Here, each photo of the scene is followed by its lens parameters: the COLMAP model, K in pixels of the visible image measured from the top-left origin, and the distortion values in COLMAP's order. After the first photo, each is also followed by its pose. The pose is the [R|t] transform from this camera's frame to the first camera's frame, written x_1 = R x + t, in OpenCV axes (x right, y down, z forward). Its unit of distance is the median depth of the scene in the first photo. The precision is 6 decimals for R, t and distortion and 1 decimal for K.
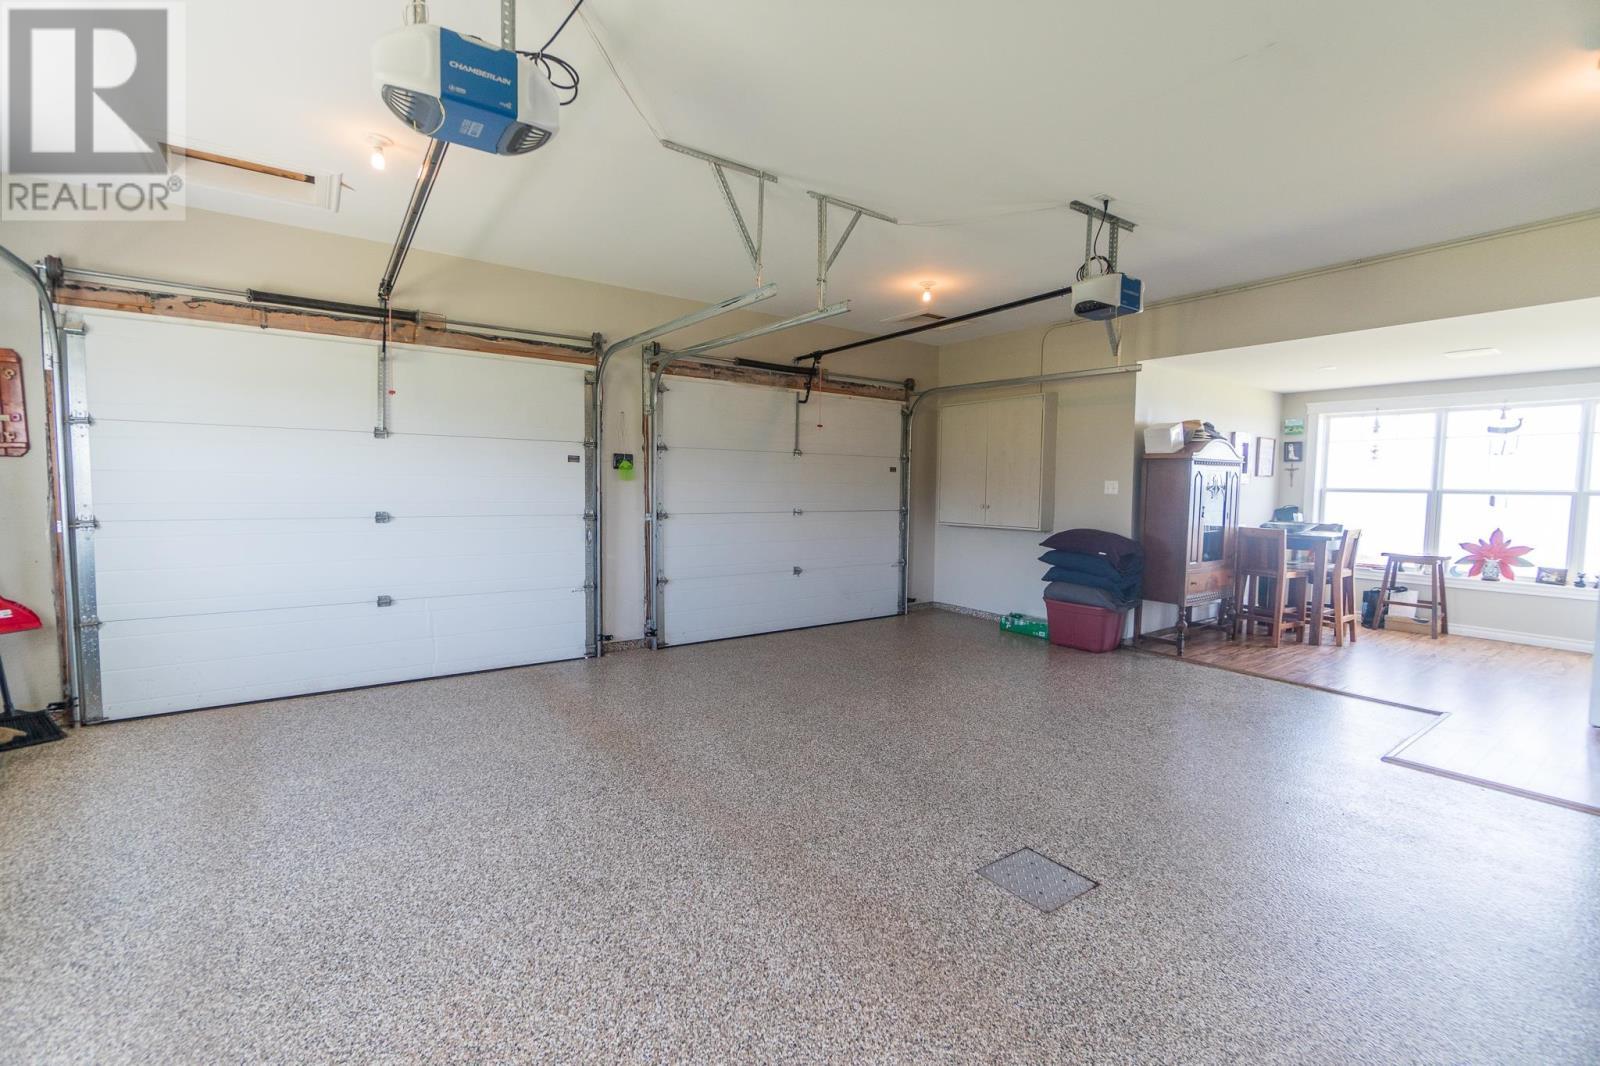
lens RADIAL K [[701.1, 0, 800.0], [0, 701.1, 533.0], [0, 0, 1]] dist [-0.002822, -0.000512]
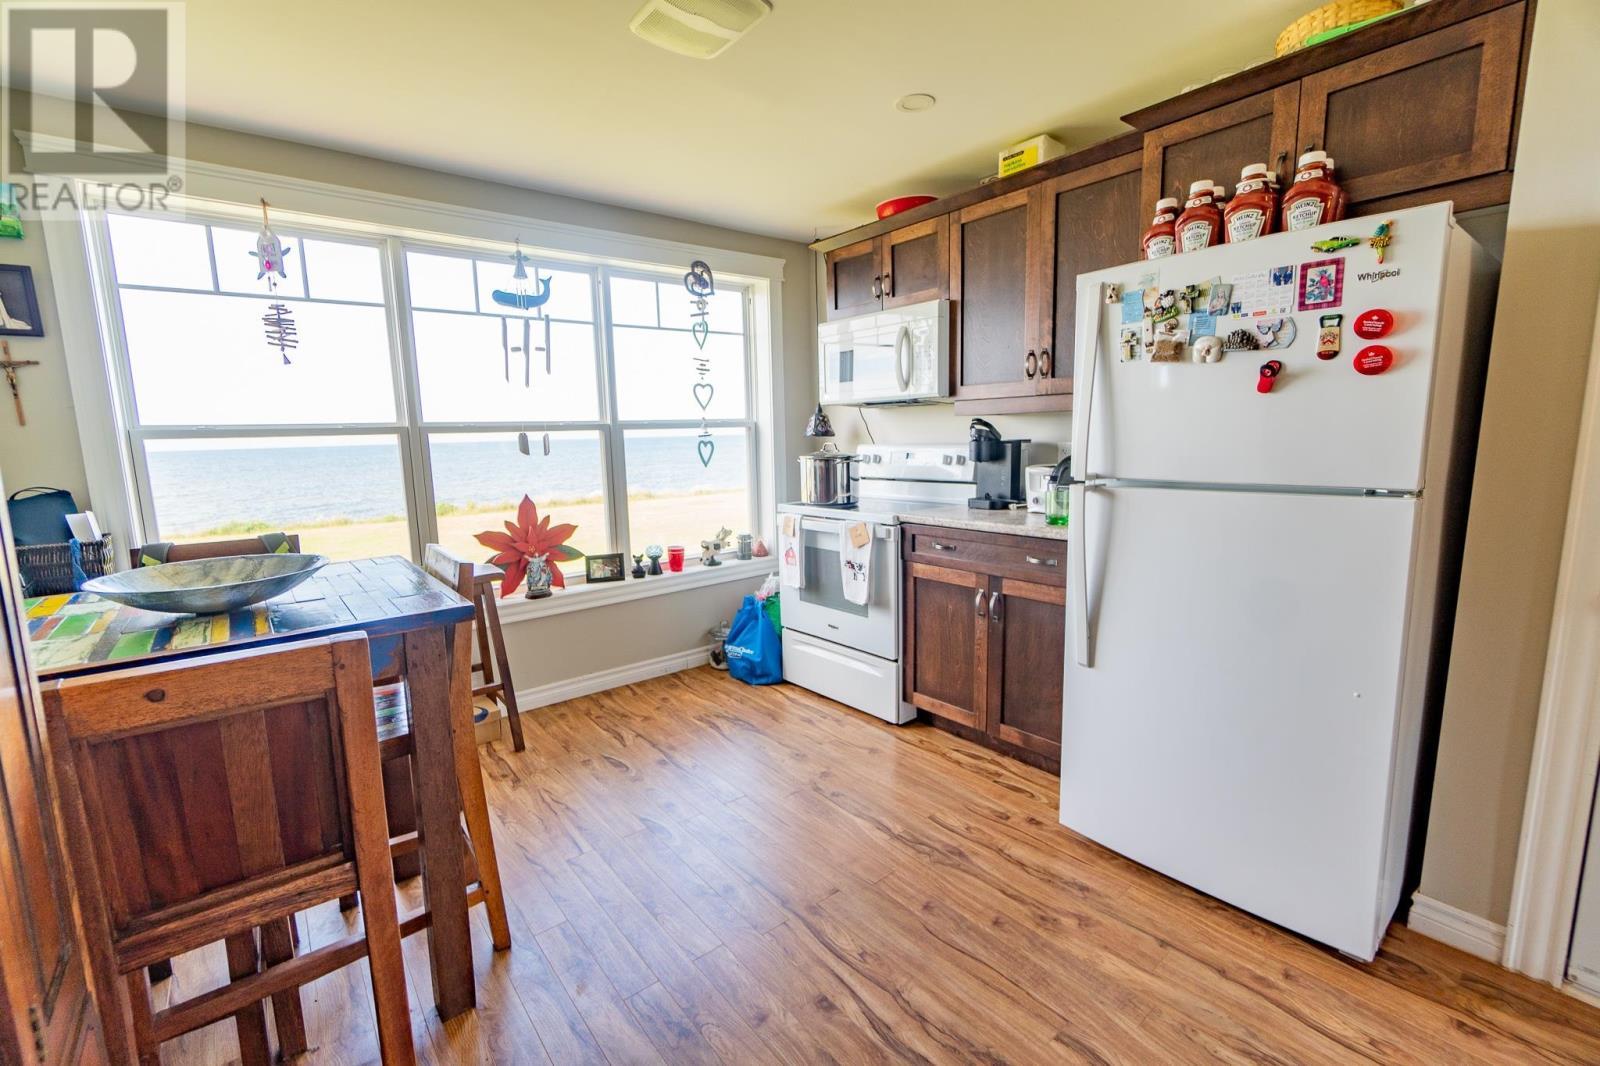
lens RADIAL K [[701.1, 0, 800.0], [0, 701.1, 533.0], [0, 0, 1]] dist [-0.002822, -0.000512]
pose [[-0.041869, -0.158861, 0.986413, 0.467564], [0.089526, 0.982711, 0.162064, -0.046977], [-0.995104, 0.095095, -0.026923, 0.815968]]
